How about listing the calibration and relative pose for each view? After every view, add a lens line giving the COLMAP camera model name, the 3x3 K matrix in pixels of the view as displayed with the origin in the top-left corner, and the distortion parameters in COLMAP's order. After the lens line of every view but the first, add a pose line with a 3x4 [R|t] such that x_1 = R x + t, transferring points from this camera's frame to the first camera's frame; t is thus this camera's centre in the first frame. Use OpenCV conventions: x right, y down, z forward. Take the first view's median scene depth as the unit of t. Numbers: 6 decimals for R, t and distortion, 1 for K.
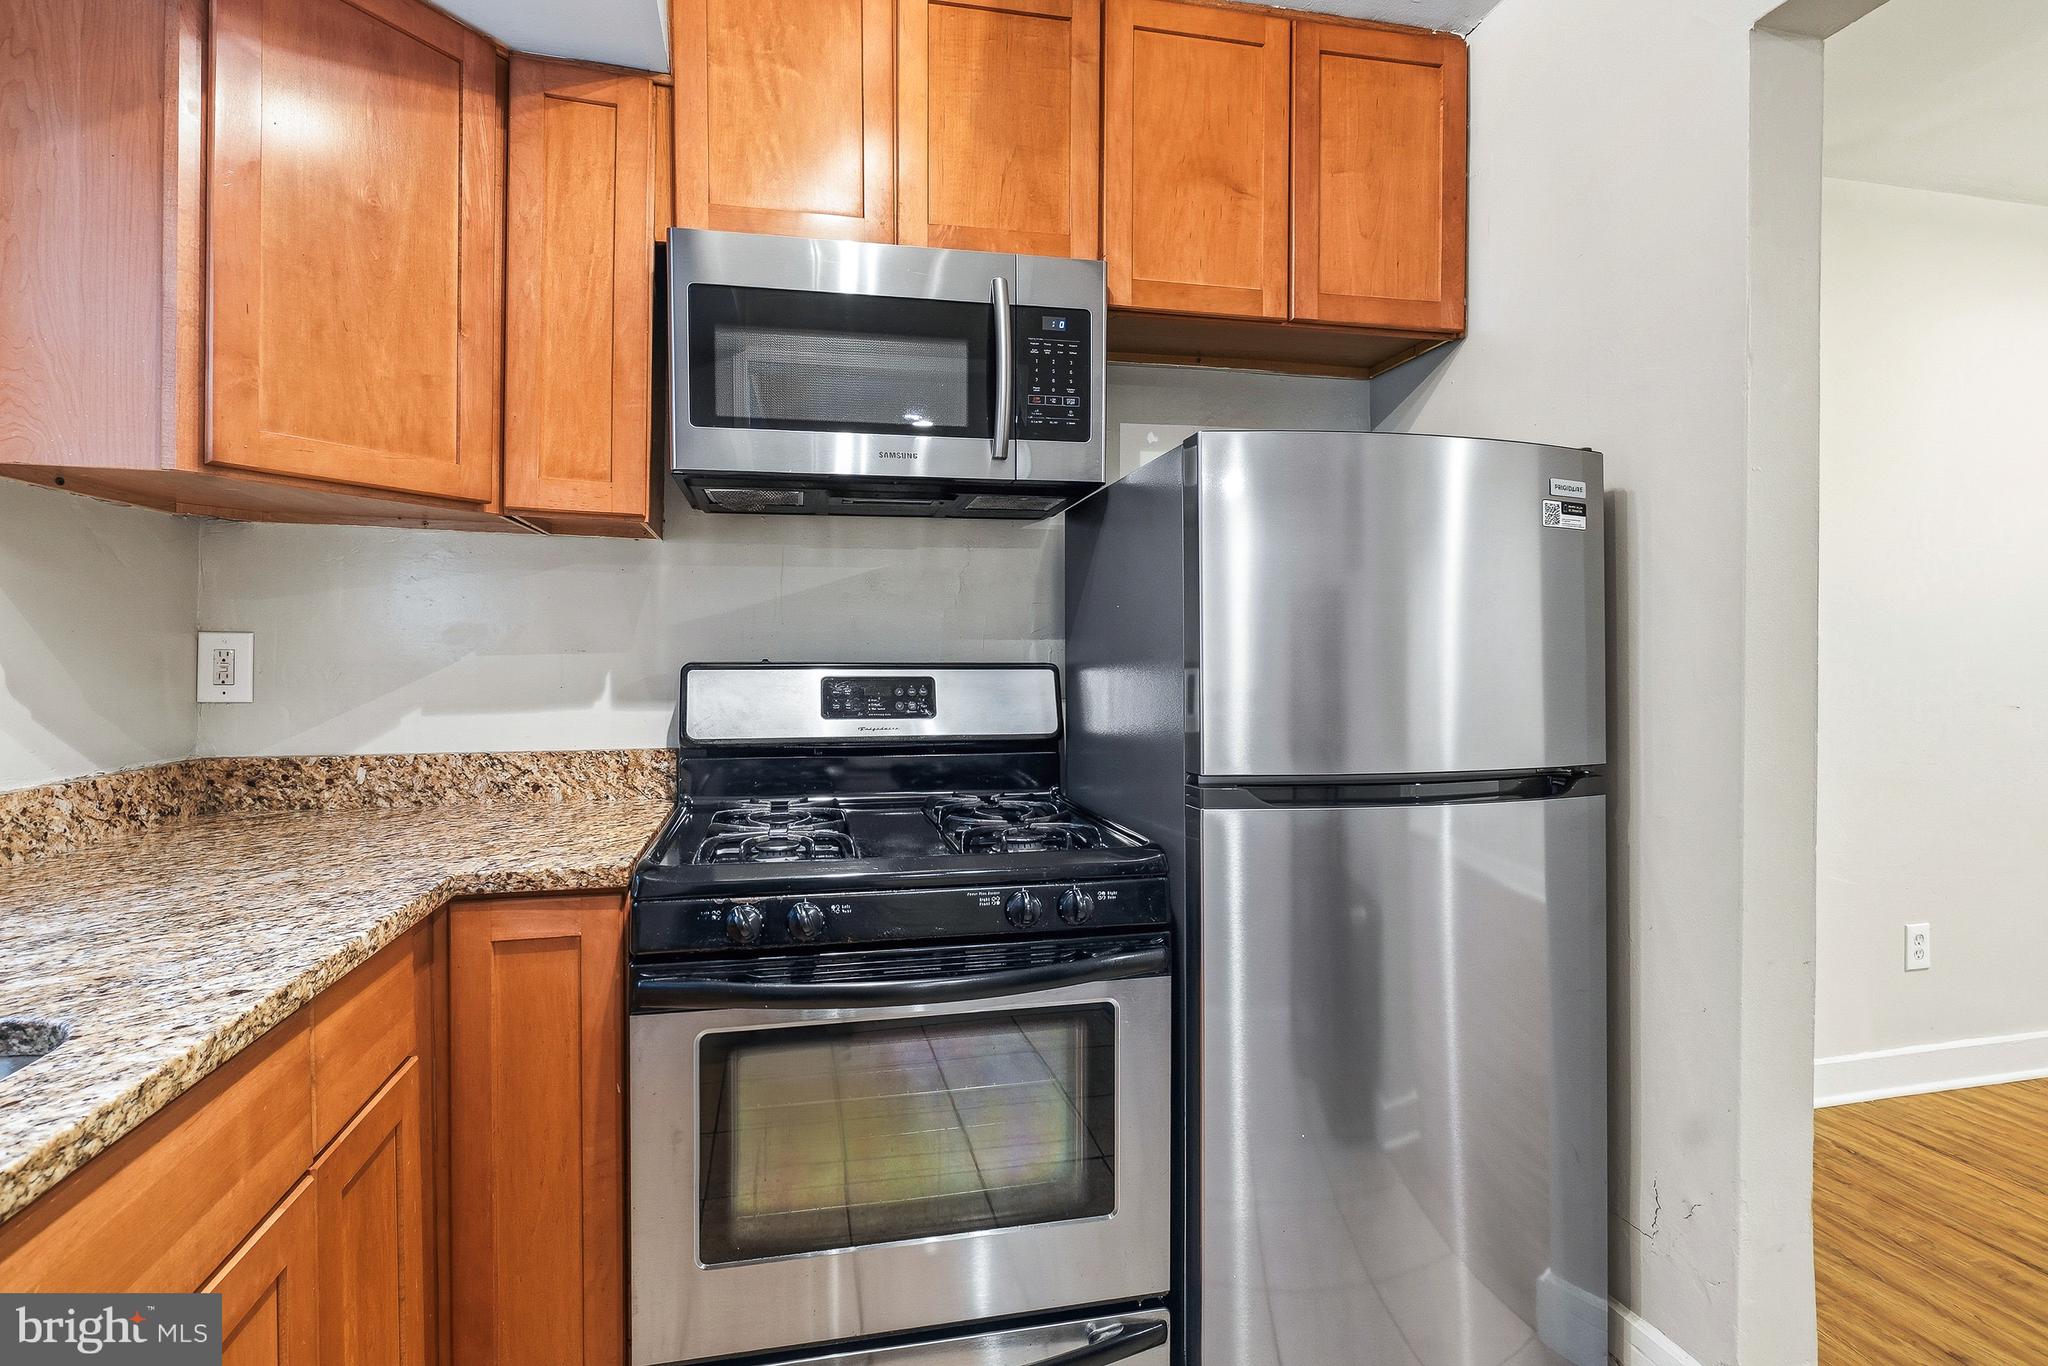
lens RADIAL K [[917.7, 0, 978.9], [0, 917.7, 671.8], [0, 0, 1]] dist [-0.007612, -0.000144]
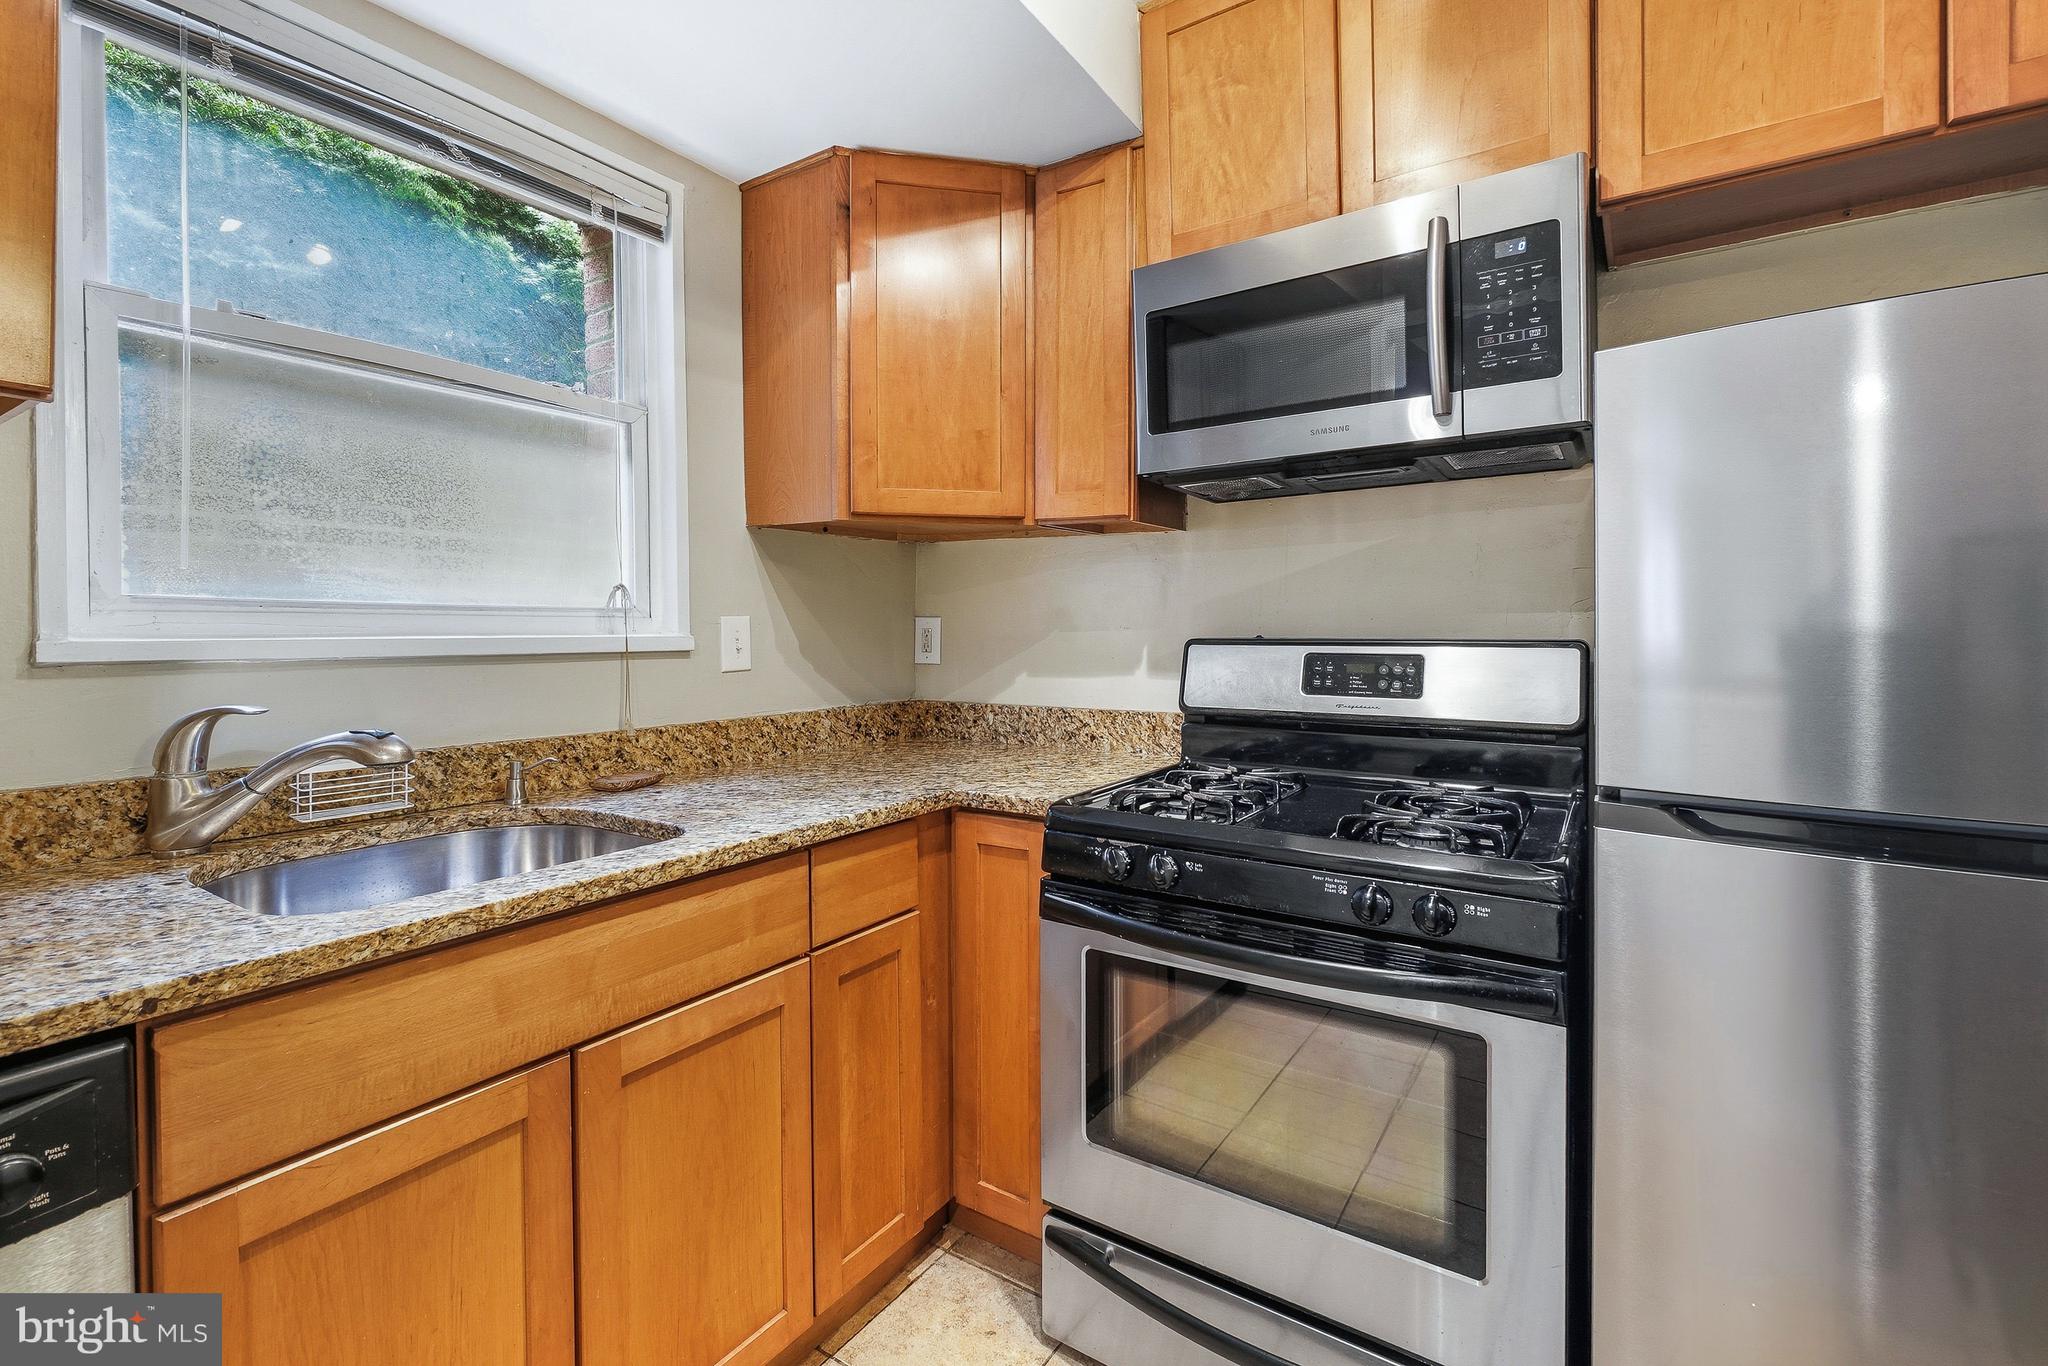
lens RADIAL K [[897.5, 0, 1027.2], [0, 897.5, 644.0], [0, 0, 1]] dist [-0.002398, -0.000079]
pose [[0.704895, 0.008541, -0.709260, 0.370202], [-0.007975, 0.999960, 0.004115, -0.006936], [0.709267, 0.002756, 0.704935, 0.085465]]
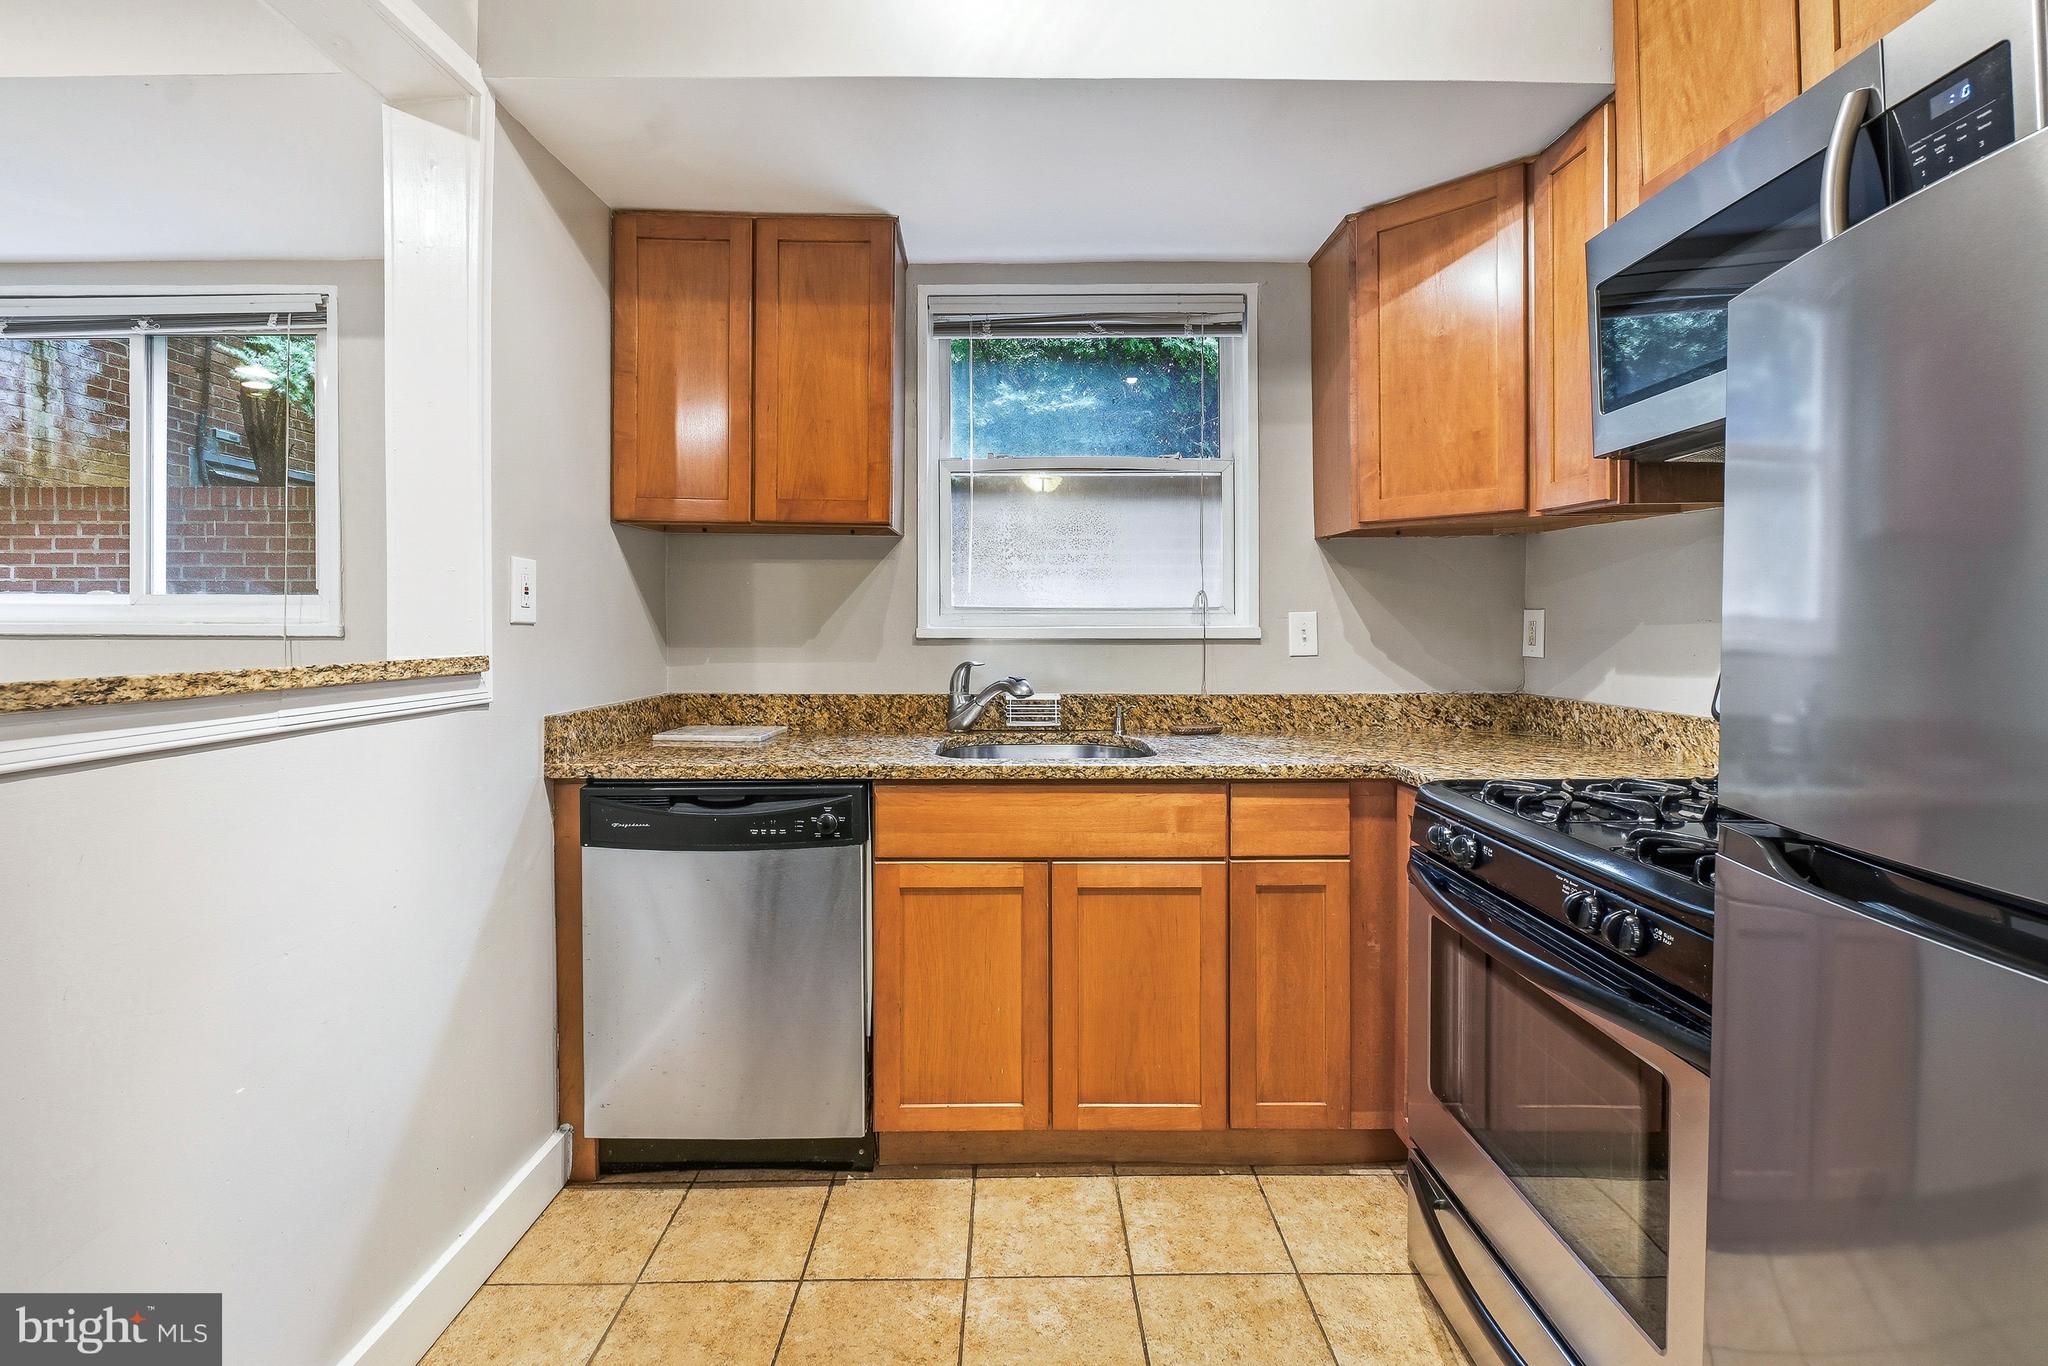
lens RADIAL K [[893.5, 0, 1013.0], [0, 893.5, 643.0], [0, 0, 1]] dist [-0.000280, 0.000120]
pose [[-0.196146, 0.020958, -0.980351, 0.831296], [-0.013487, 0.999619, 0.024069, -0.013939], [0.980482, 0.017943, -0.195789, 0.507935]]
